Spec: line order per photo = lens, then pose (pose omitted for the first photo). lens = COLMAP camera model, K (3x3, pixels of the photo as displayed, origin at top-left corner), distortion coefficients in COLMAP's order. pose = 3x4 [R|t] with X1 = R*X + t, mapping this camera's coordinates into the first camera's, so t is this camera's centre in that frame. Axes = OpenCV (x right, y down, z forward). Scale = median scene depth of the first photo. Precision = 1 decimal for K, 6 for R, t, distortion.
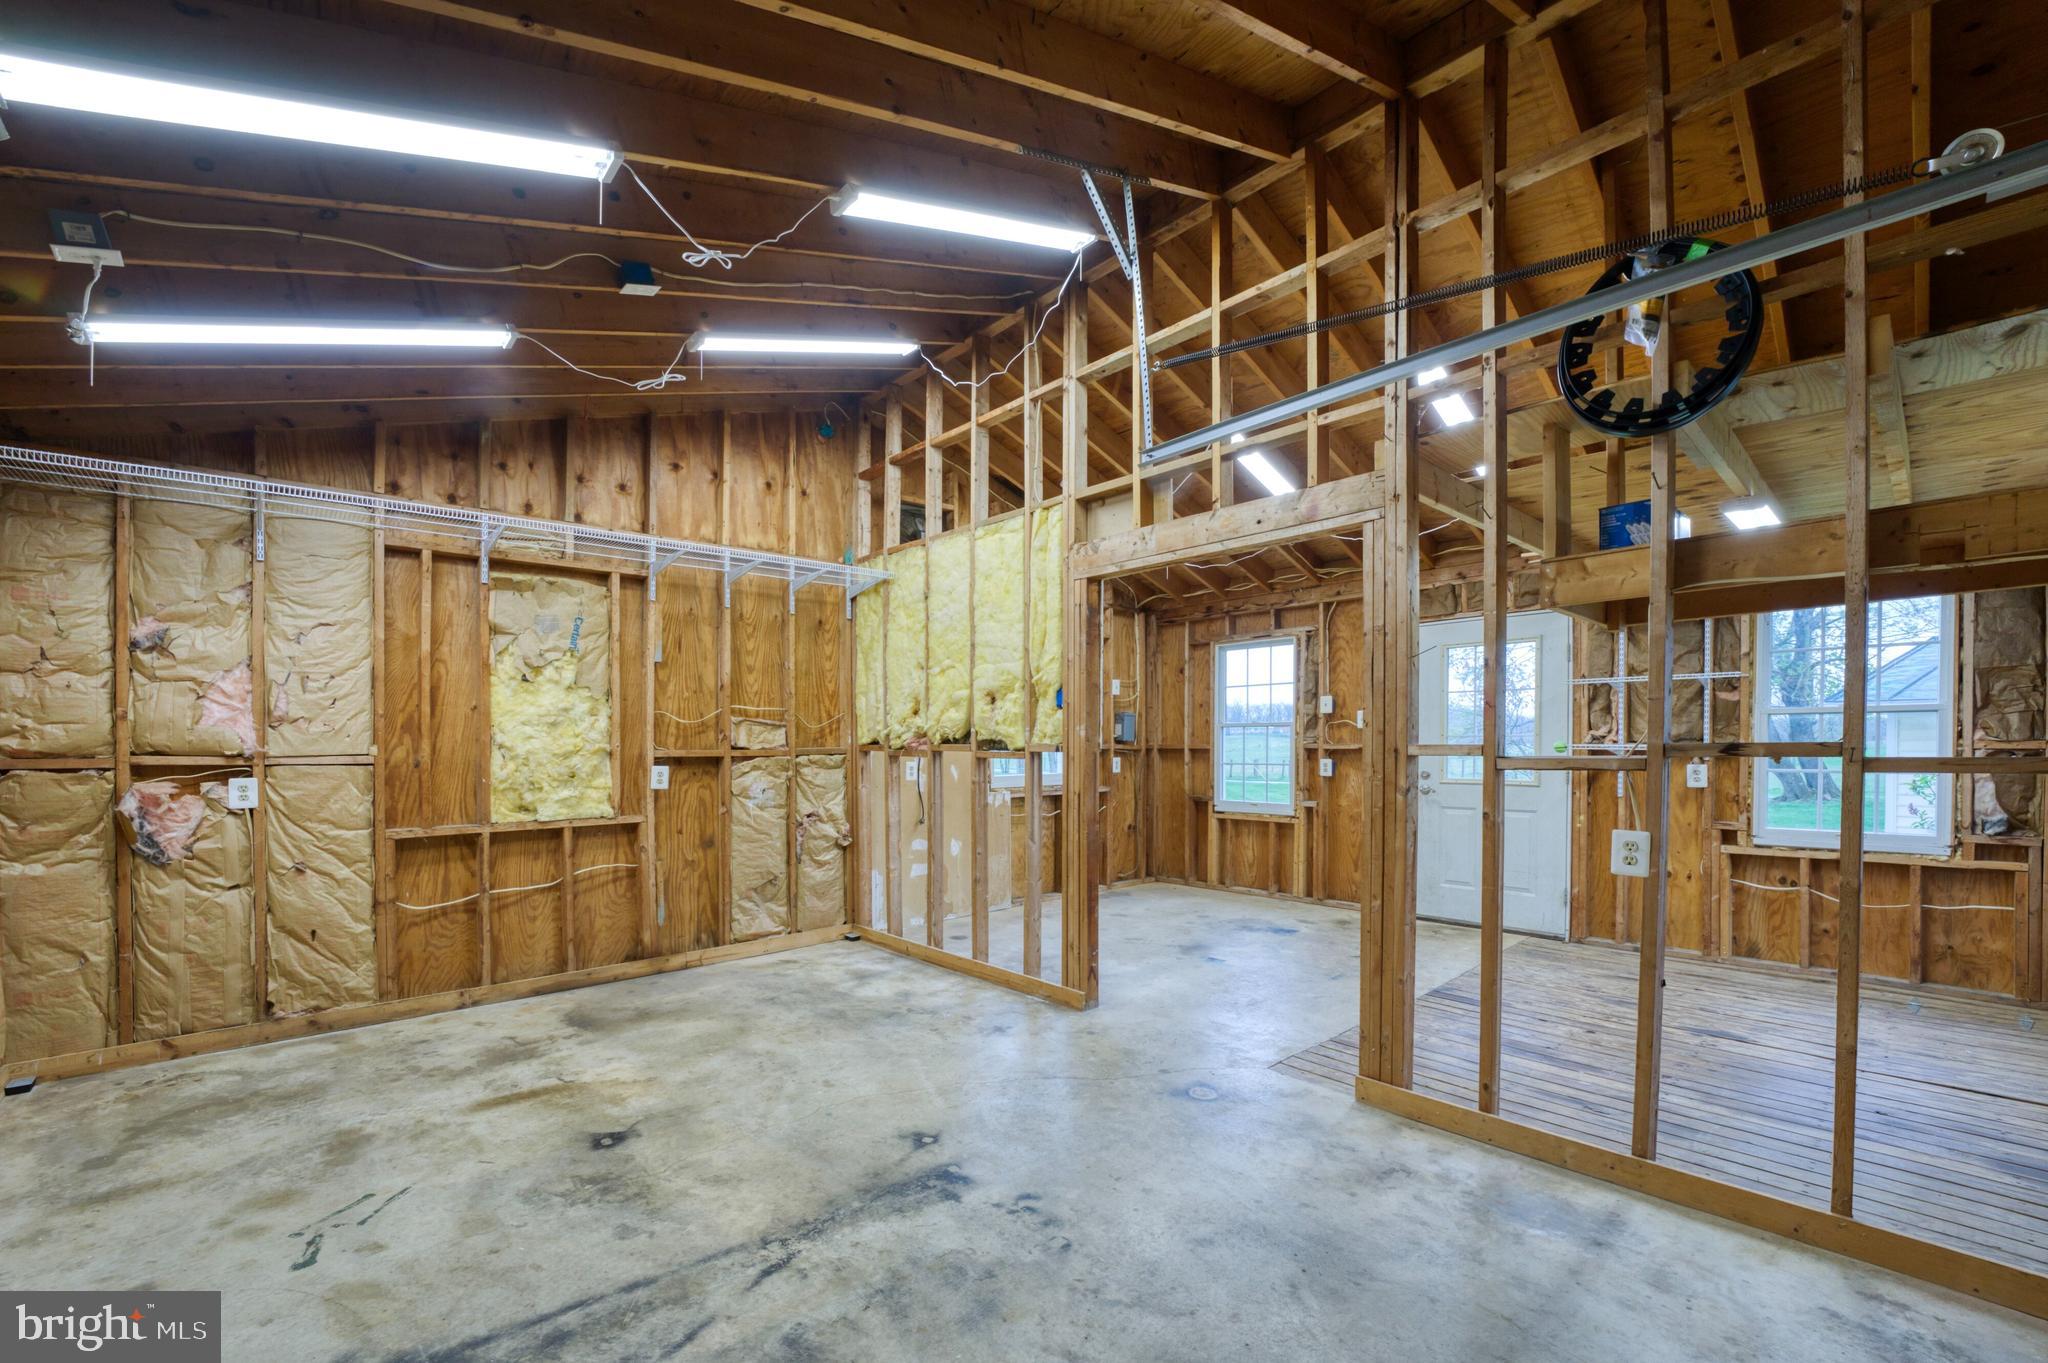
lens RADIAL K [[839.6, 0, 1016.8], [0, 839.6, 683.7], [0, 0, 1]] dist [-0.024492, 0.000153]
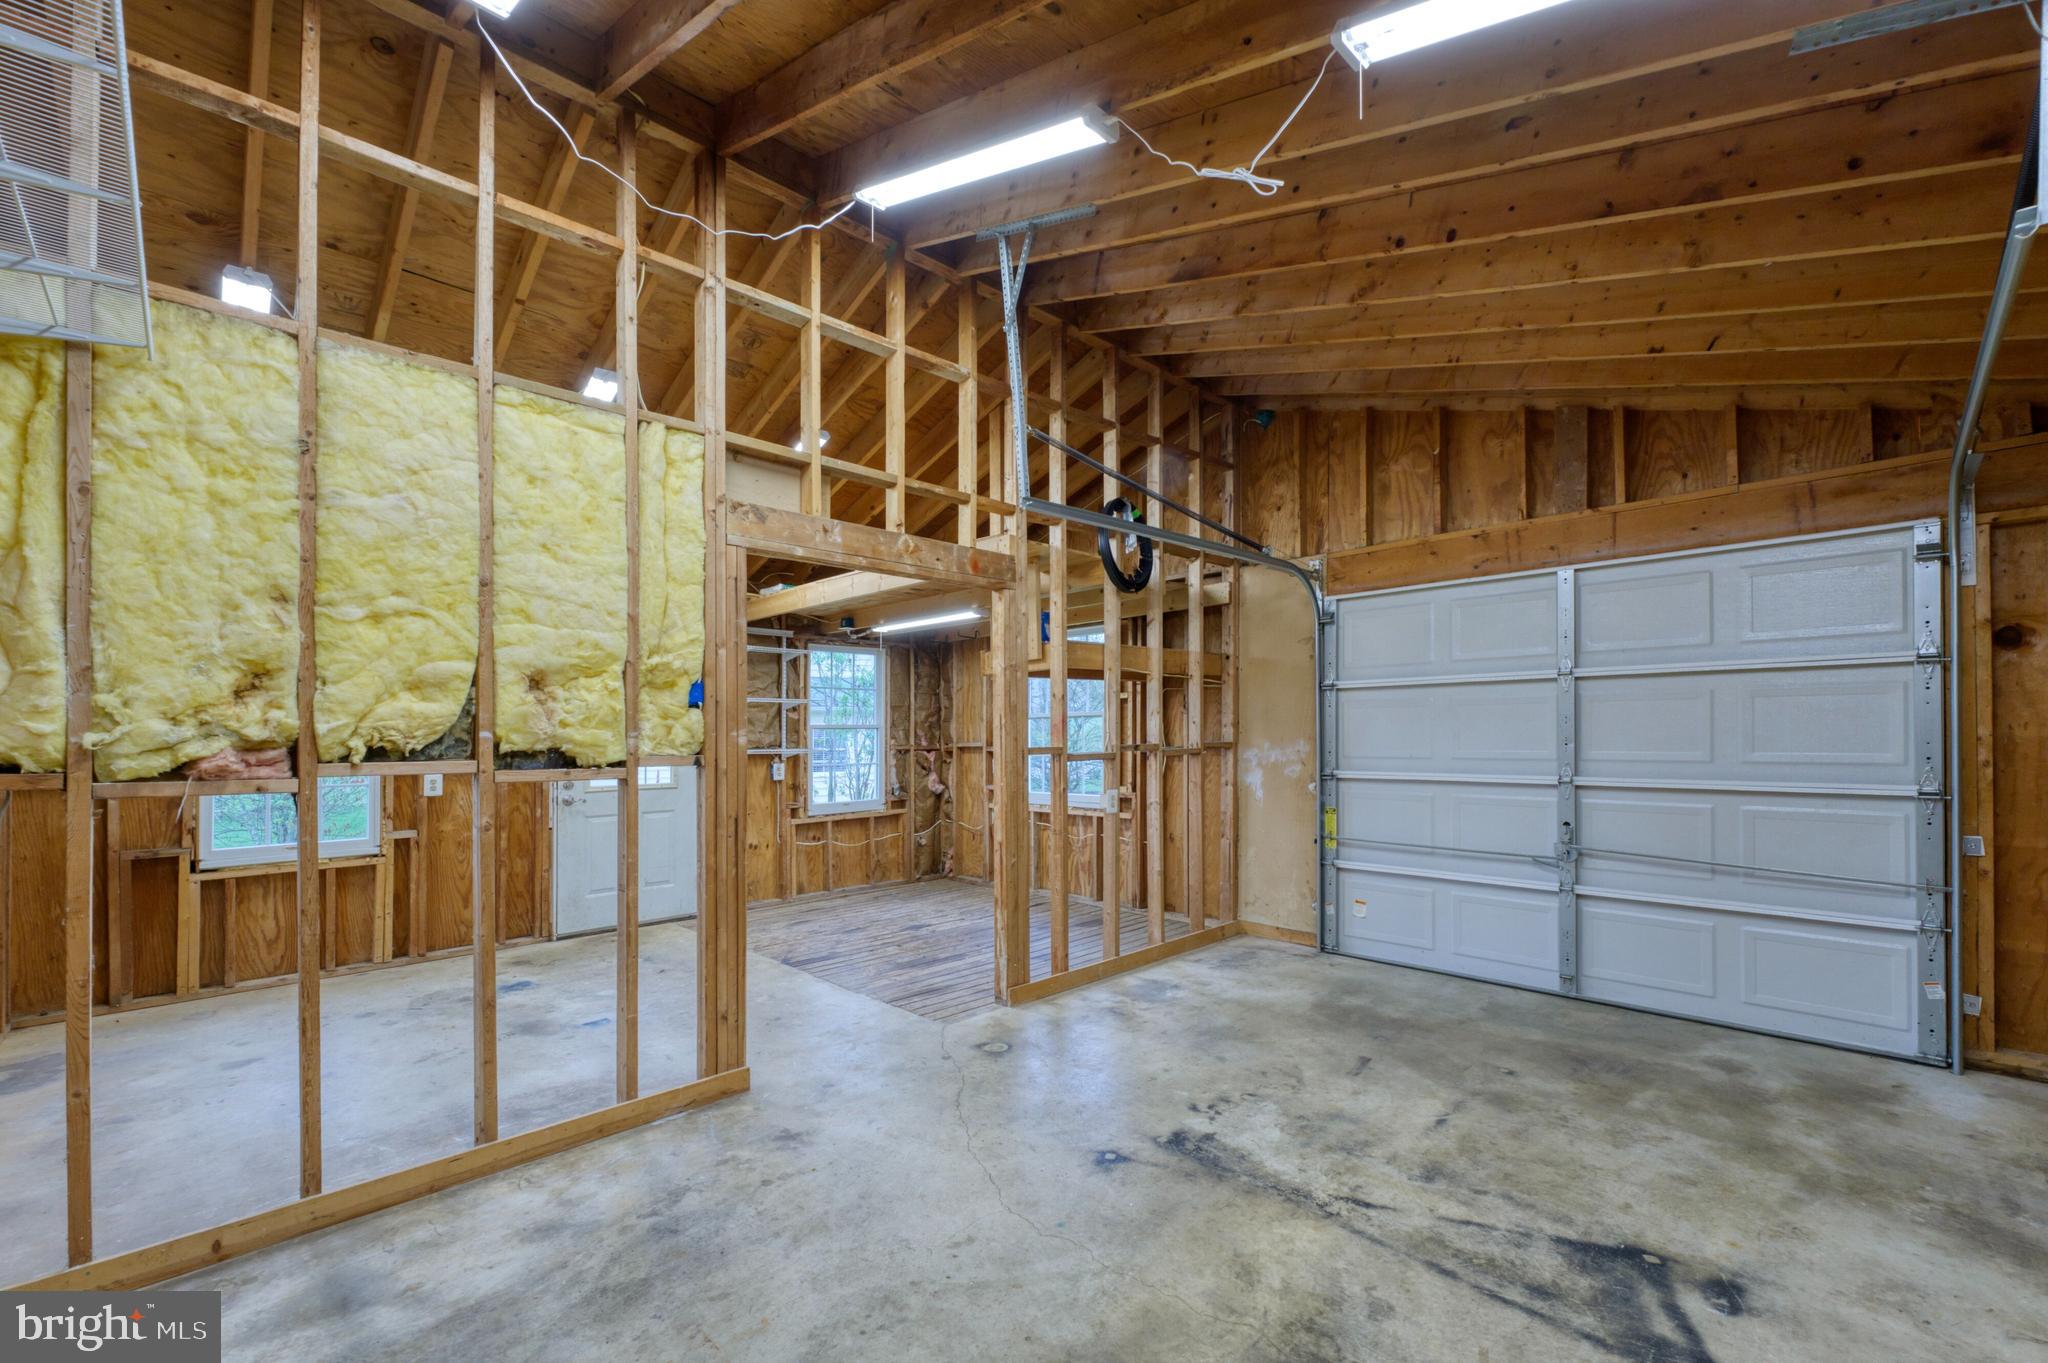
lens RADIAL K [[839.7, 0, 1025.4], [0, 839.7, 727.6], [0, 0, 1]] dist [0.000329, 0.000024]
pose [[-0.042549, 0.014692, 0.998986, -0.746518], [-0.056164, 0.998276, -0.017074, 0.045694], [-0.997514, -0.056834, -0.041651, 0.796238]]
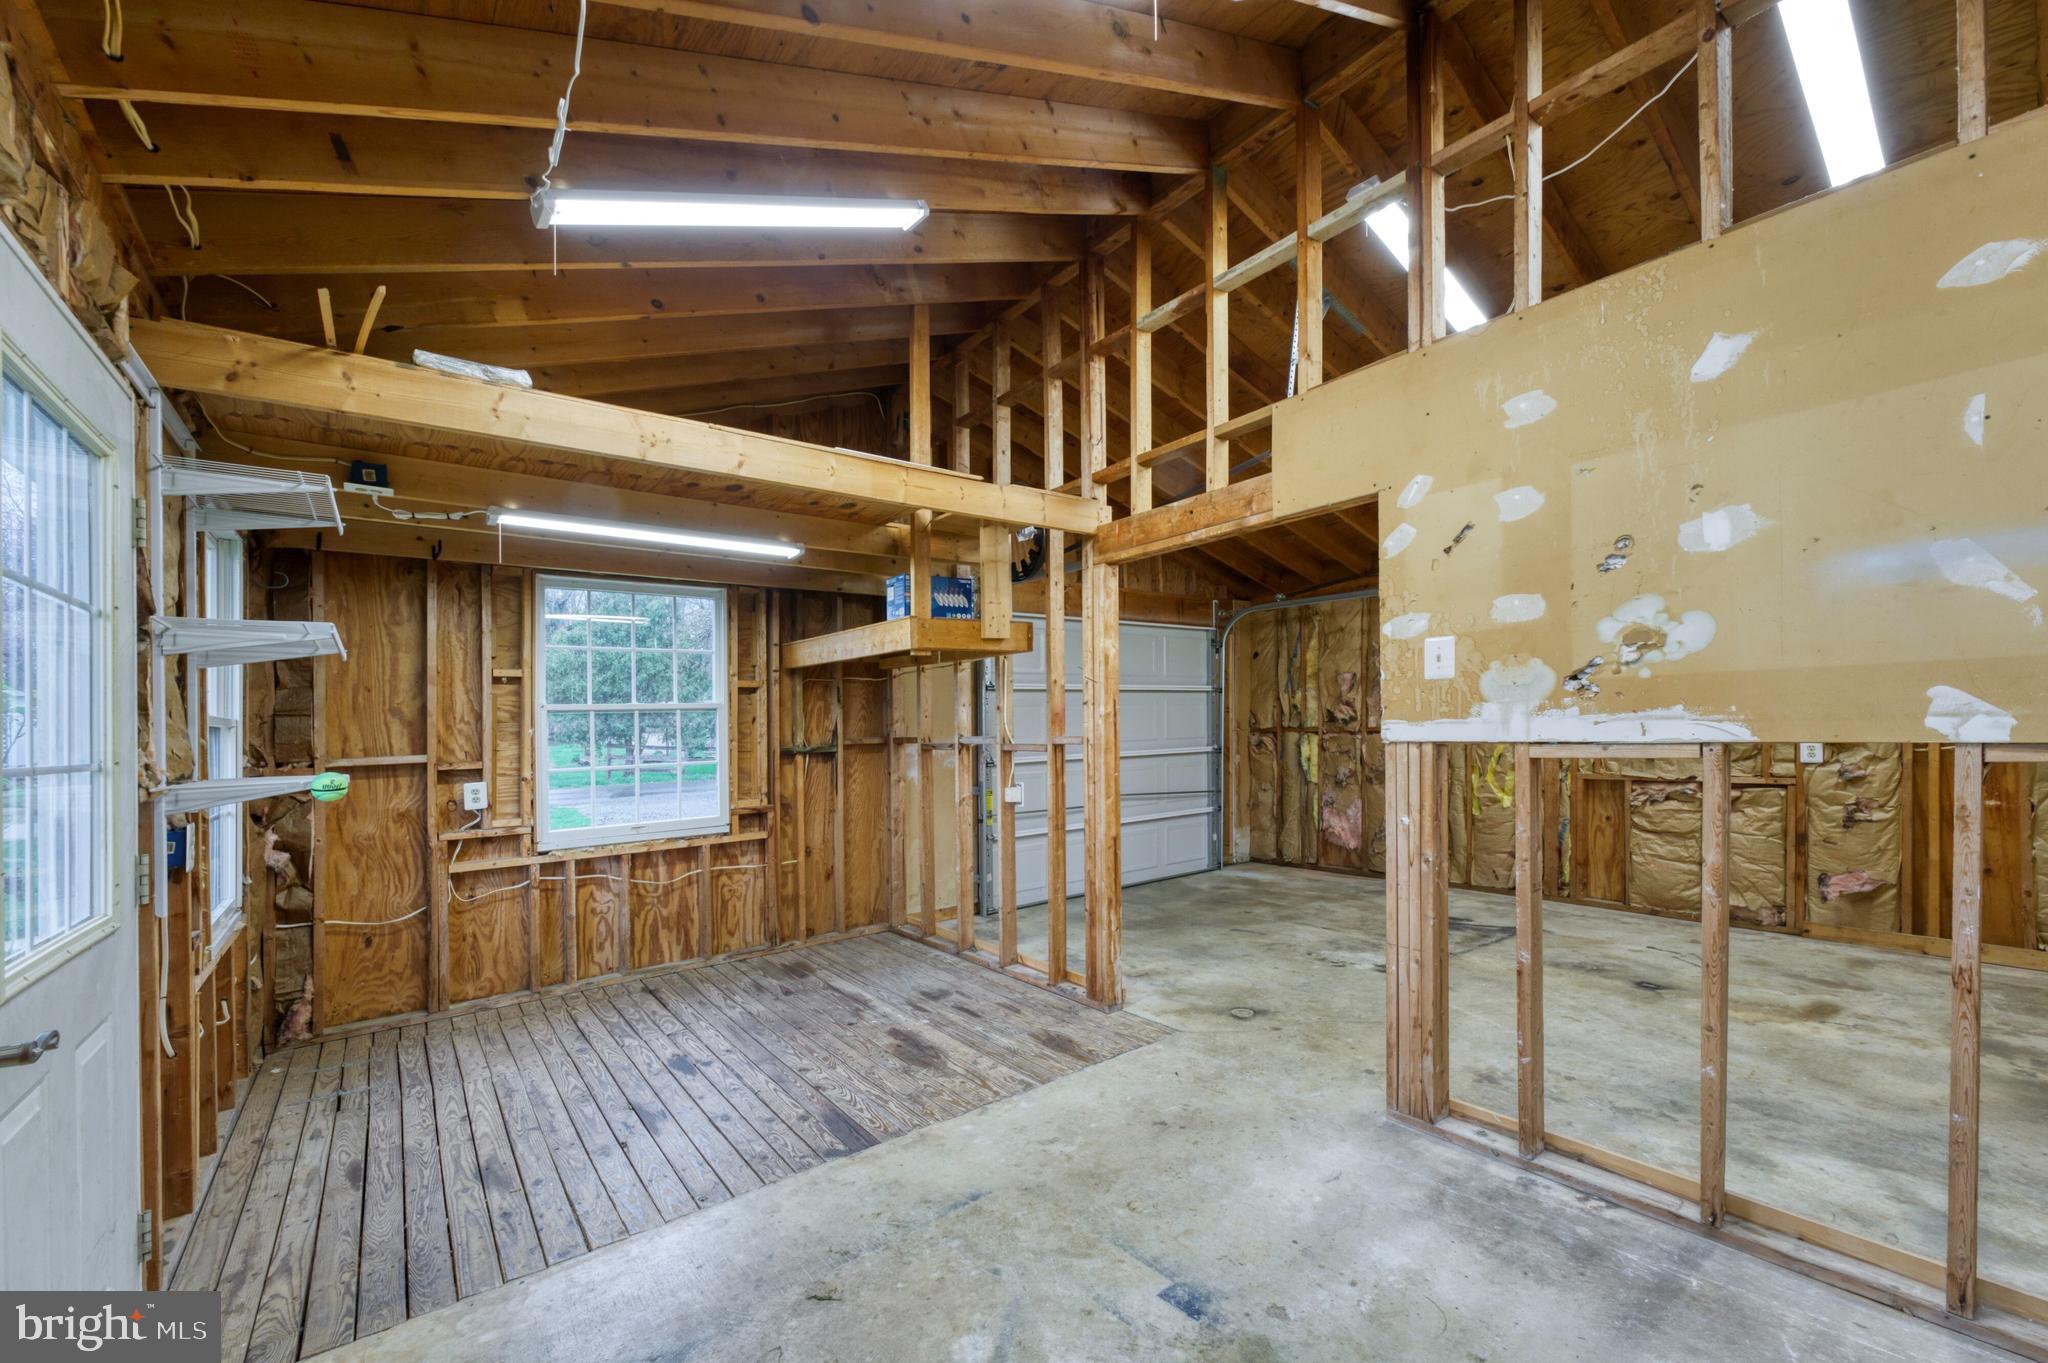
lens RADIAL K [[839.7, 0, 1025.4], [0, 839.7, 727.6], [0, 0, 1]] dist [0.000329, 0.000024]
pose [[-0.997411, 0.032938, 0.063924, 0.346898], [0.028806, 0.997500, -0.064525, 0.106142], [-0.065889, -0.062517, -0.995867, 1.770358]]
